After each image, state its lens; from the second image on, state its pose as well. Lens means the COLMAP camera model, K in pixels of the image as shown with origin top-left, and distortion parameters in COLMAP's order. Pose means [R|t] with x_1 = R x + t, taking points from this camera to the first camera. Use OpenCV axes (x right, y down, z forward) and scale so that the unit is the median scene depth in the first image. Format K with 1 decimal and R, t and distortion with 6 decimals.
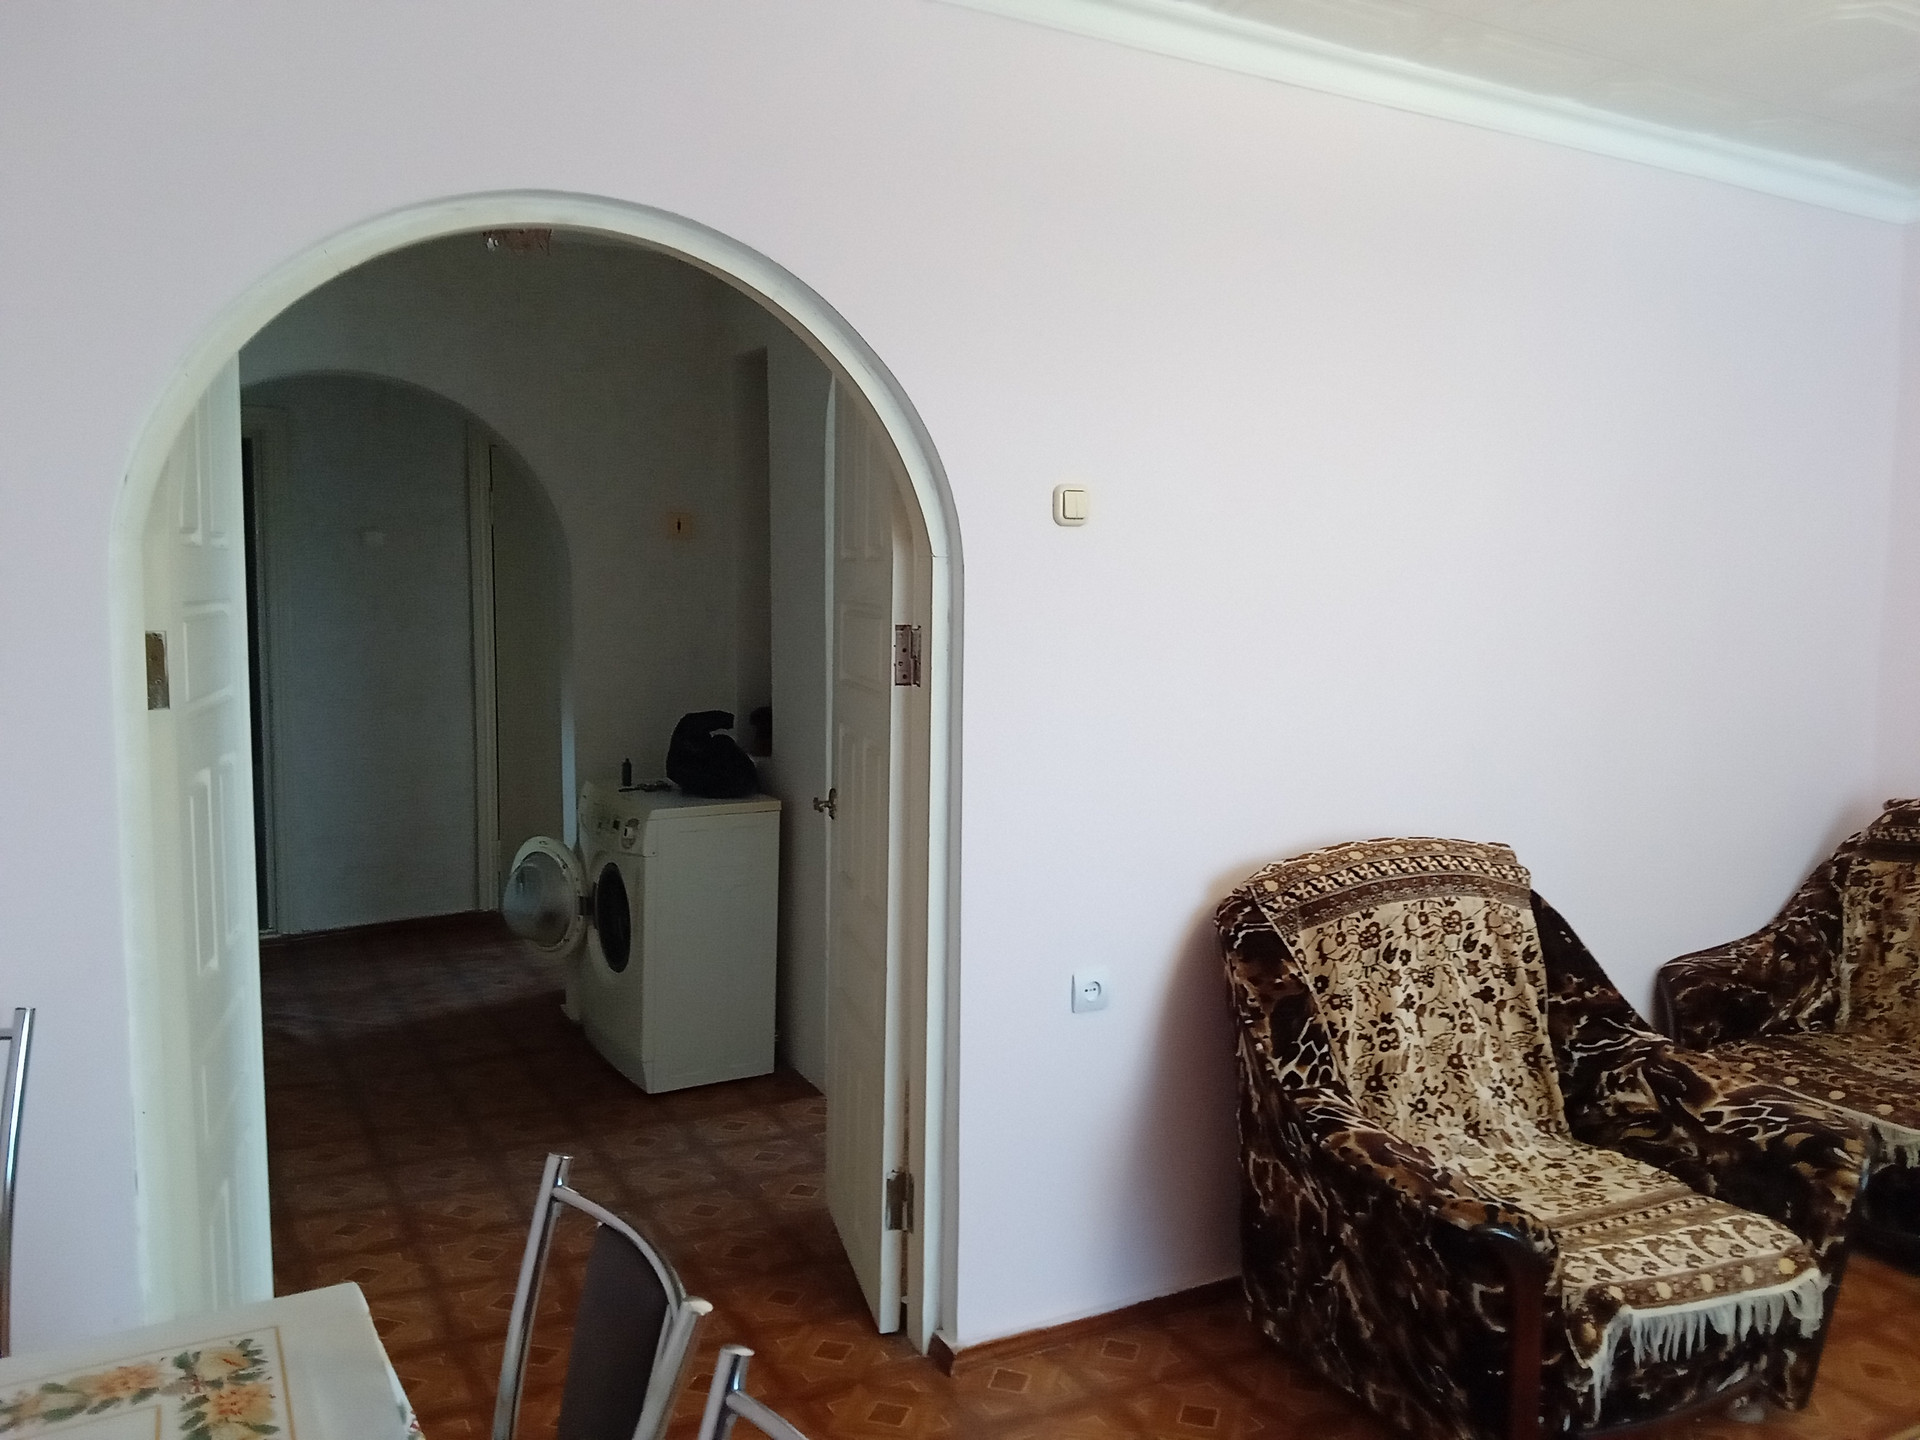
lens RADIAL K [[1489.0, 0, 960.0], [0, 1489.0, 720.0], [0, 0, 1]] dist [0.094743, -0.203594]
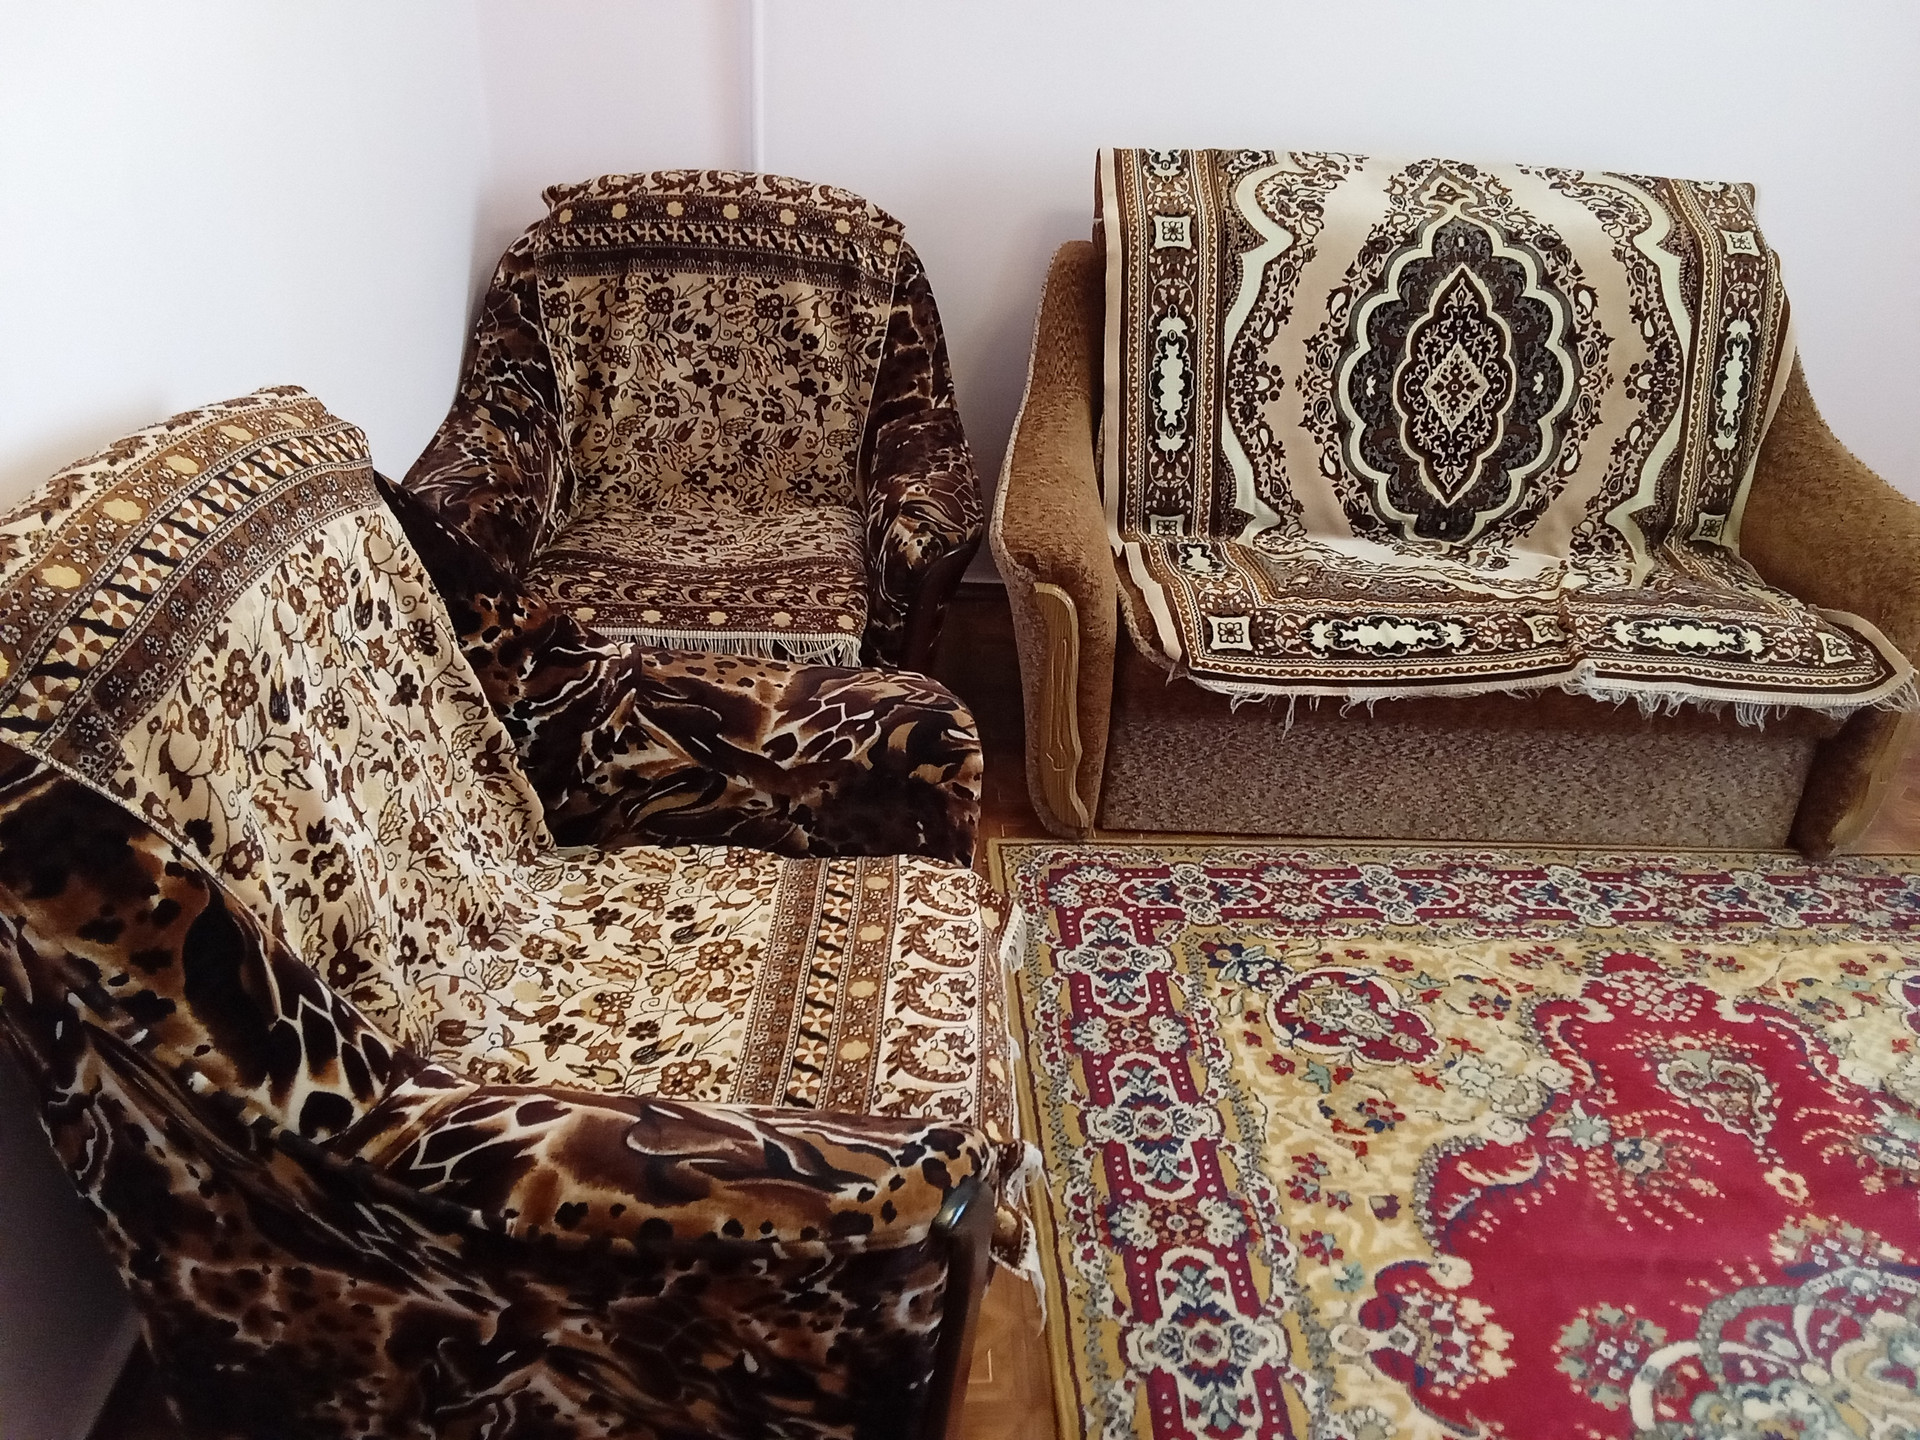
lens RADIAL K [[1489.0, 0, 960.0], [0, 1489.0, 720.0], [0, 0, 1]] dist [0.094743, -0.203594]
pose [[0.427032, -0.406765, 0.807581, 0.005040], [0.044875, 0.901540, 0.430362, -0.026140], [-0.903123, -0.147538, 0.403240, 0.635194]]
